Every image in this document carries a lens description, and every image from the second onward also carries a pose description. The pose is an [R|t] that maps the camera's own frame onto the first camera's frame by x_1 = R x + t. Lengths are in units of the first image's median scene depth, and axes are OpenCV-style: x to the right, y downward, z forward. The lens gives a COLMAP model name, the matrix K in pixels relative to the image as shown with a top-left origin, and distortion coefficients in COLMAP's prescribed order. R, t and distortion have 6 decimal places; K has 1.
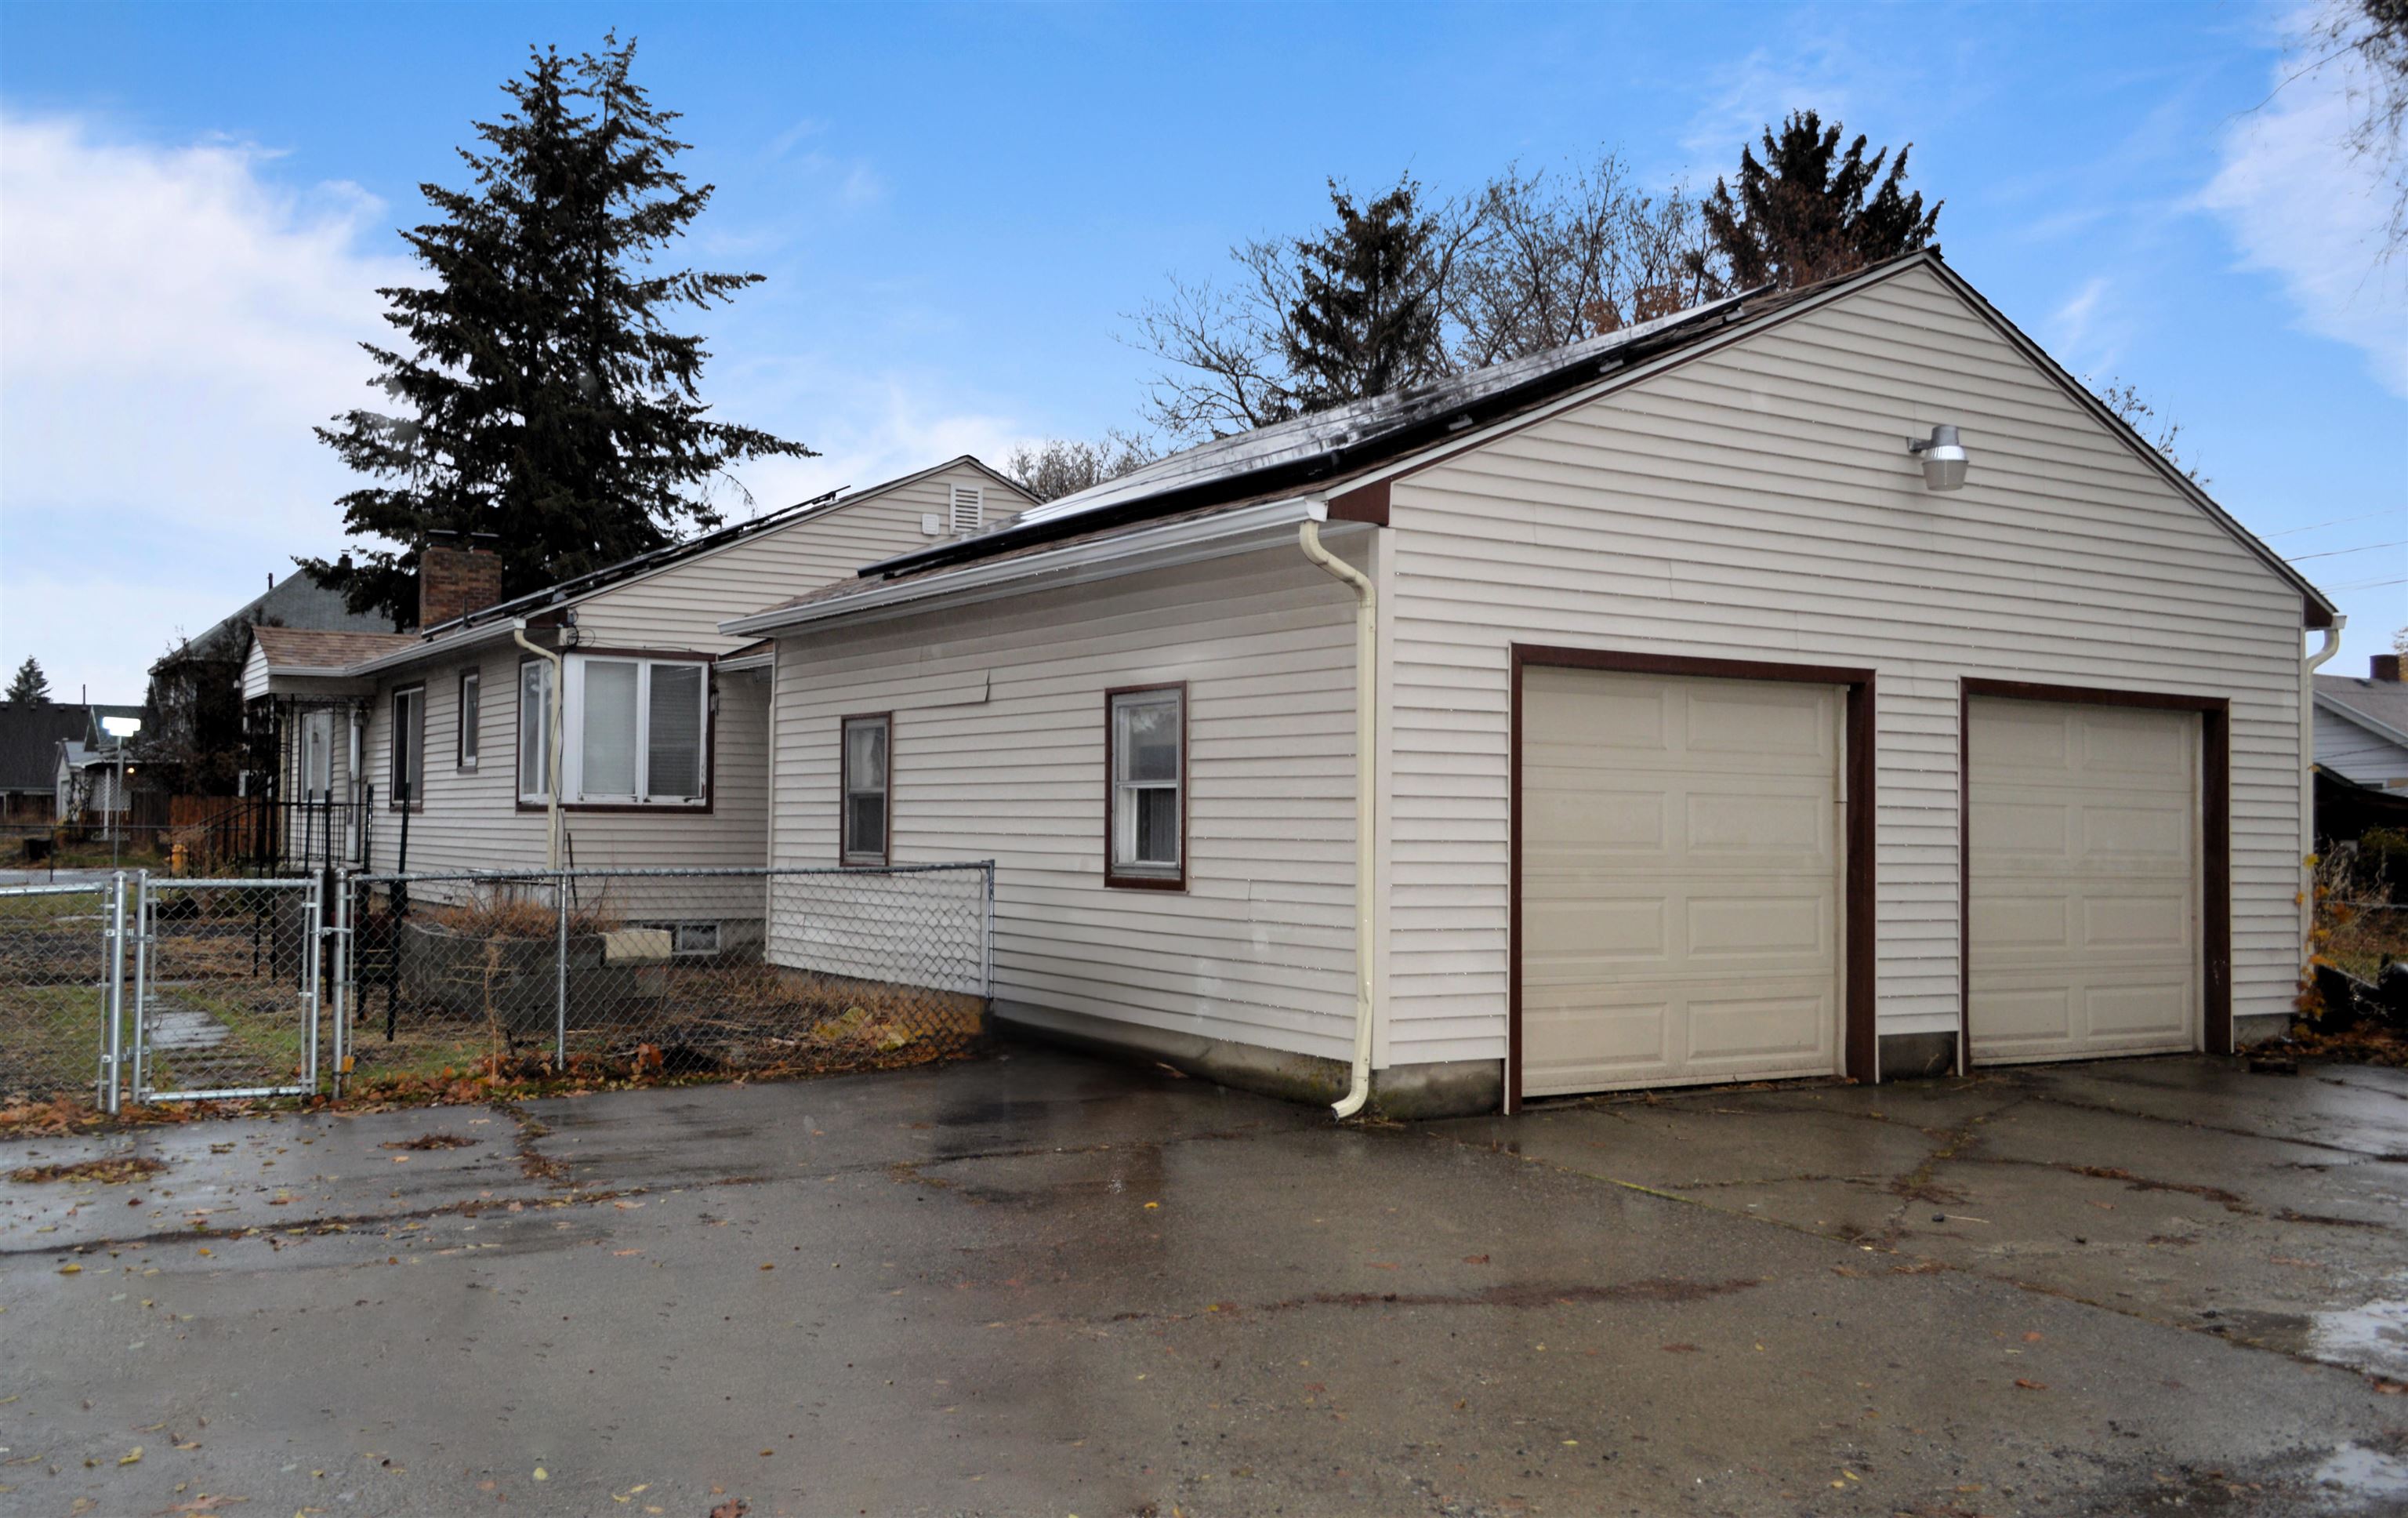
lens RADIAL K [[2023.8, 0, 1204.0], [0, 2023.8, 759.0], [0, 0, 1]] dist [0.006022, 0.003685]
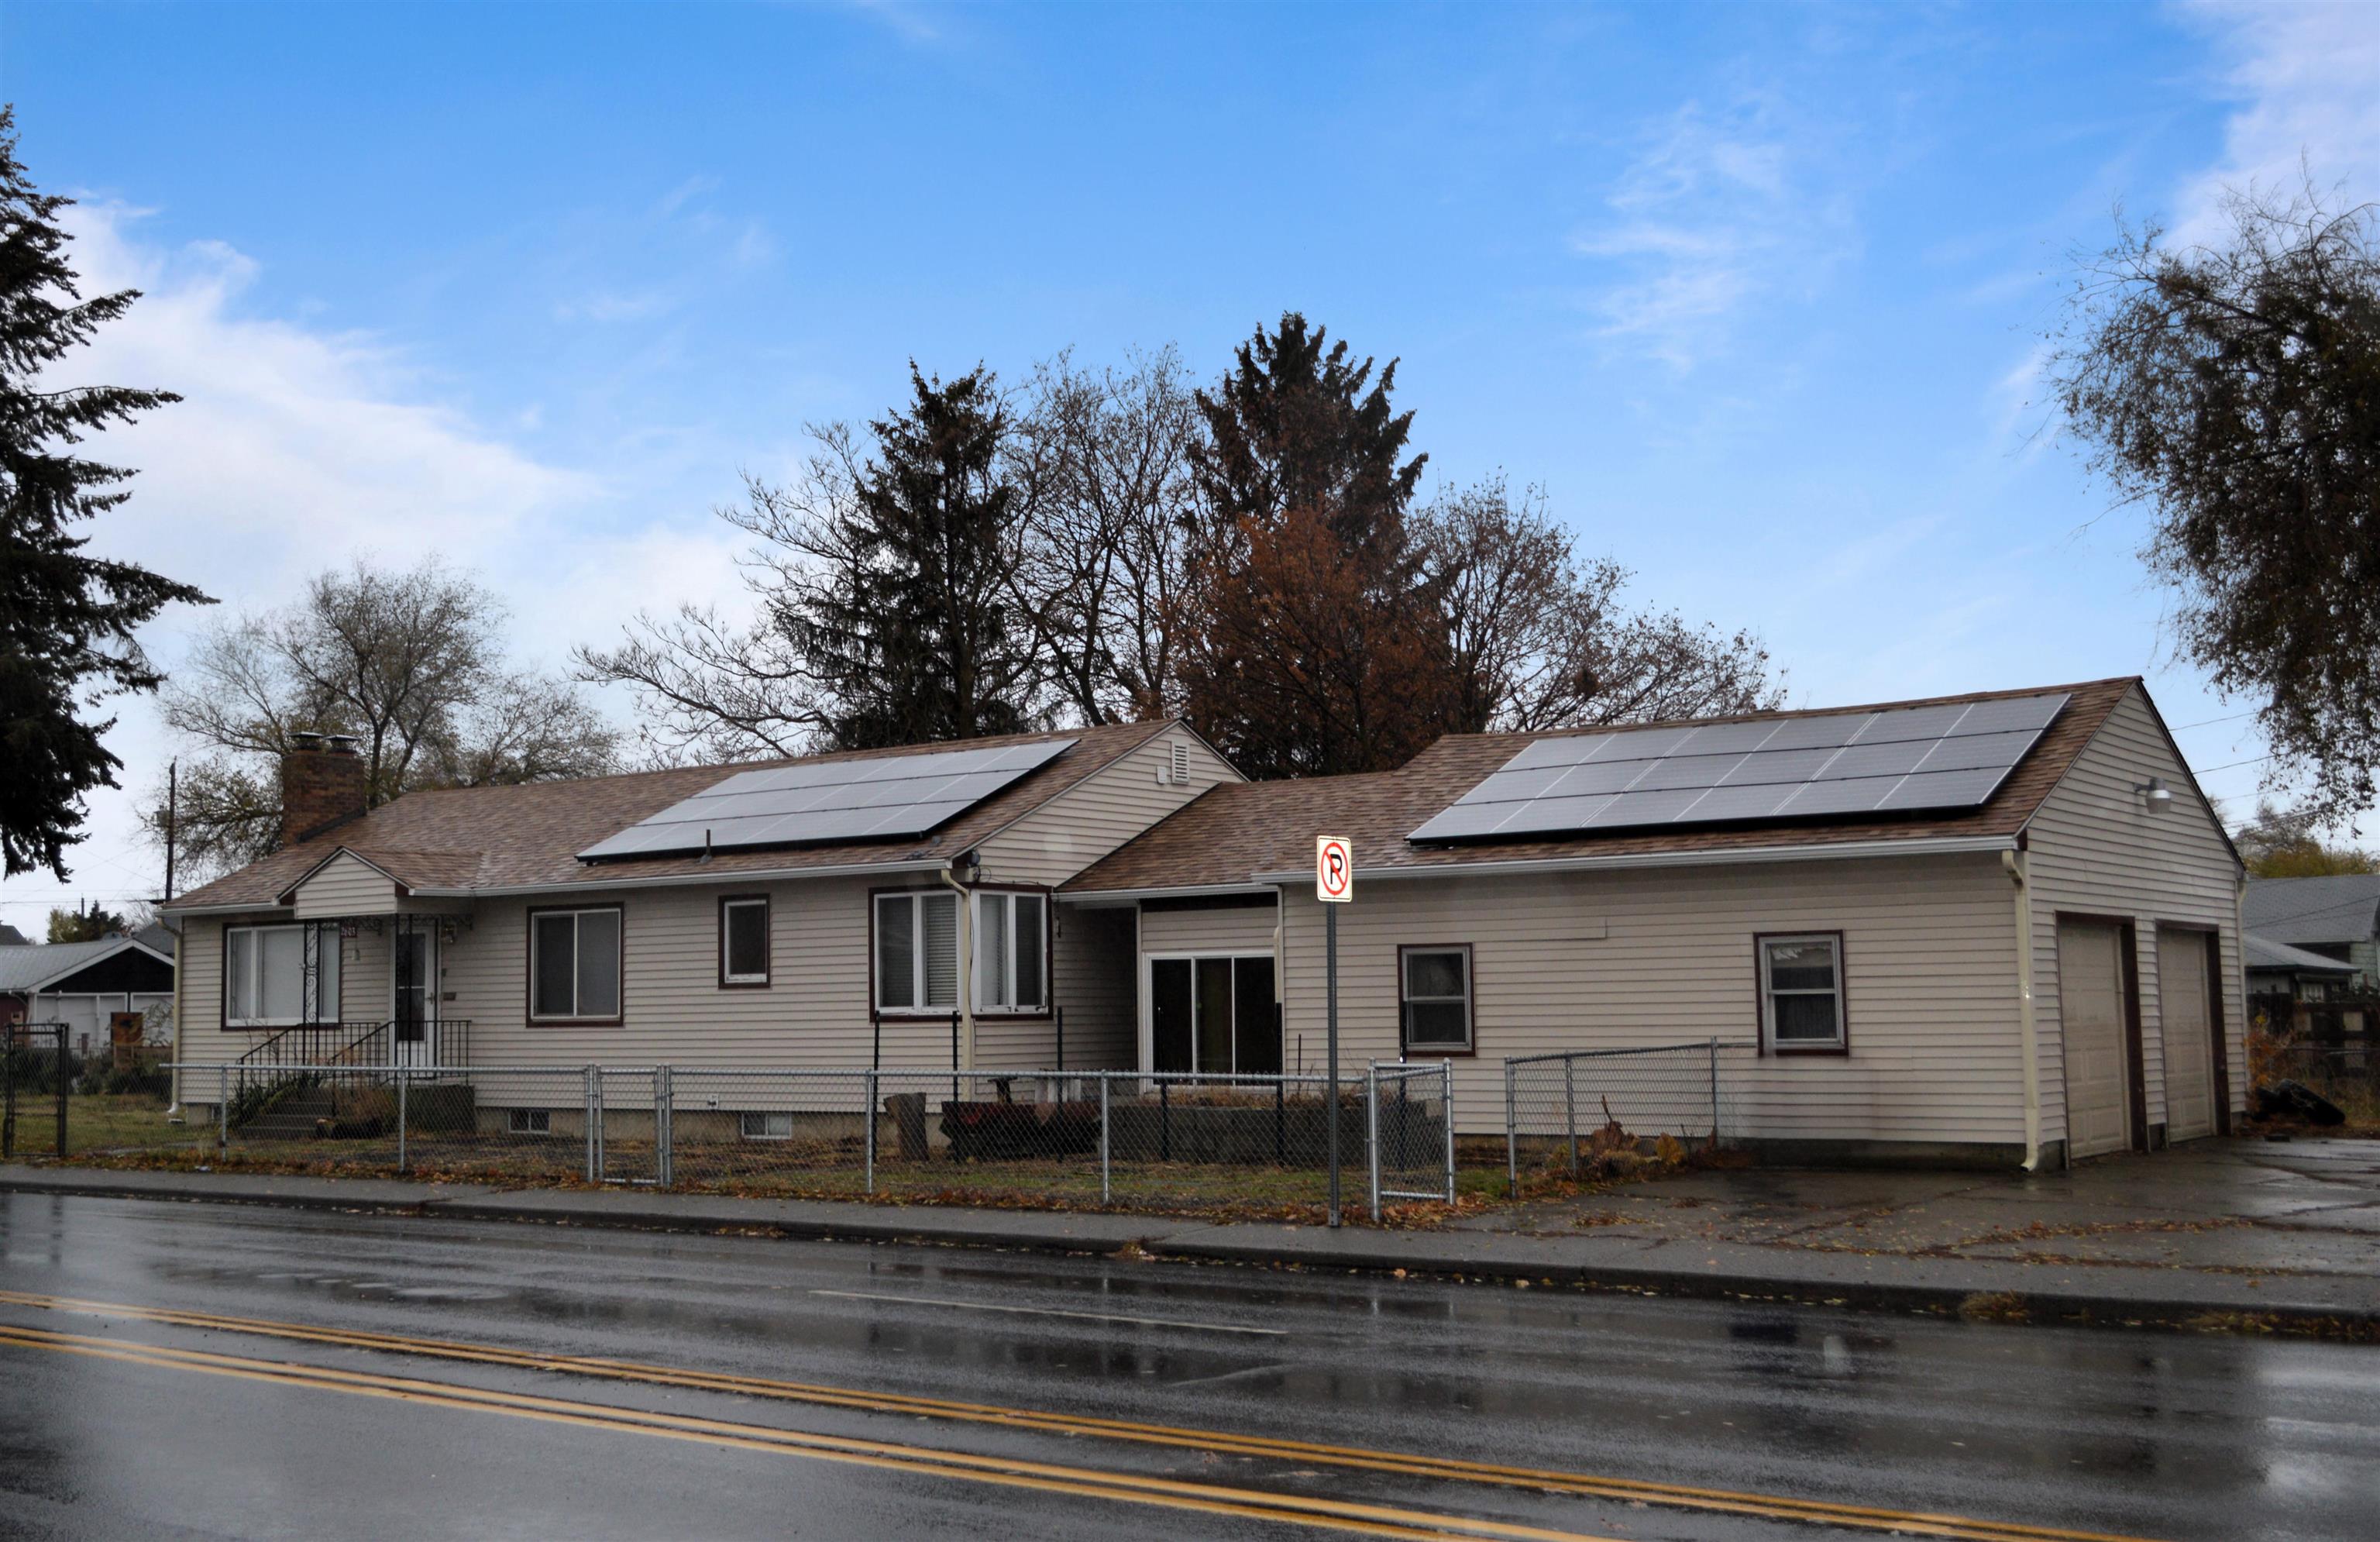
lens RADIAL K [[2457.6, 0, 1190.0], [0, 2457.6, 771.0], [0, 0, 1]] dist [-0.017691, -0.016395]
pose [[0.924225, 0.012541, 0.381643, -0.749481], [0.012622, 0.997911, -0.063359, -0.027707], [-0.381640, 0.063375, 0.922136, -0.397035]]
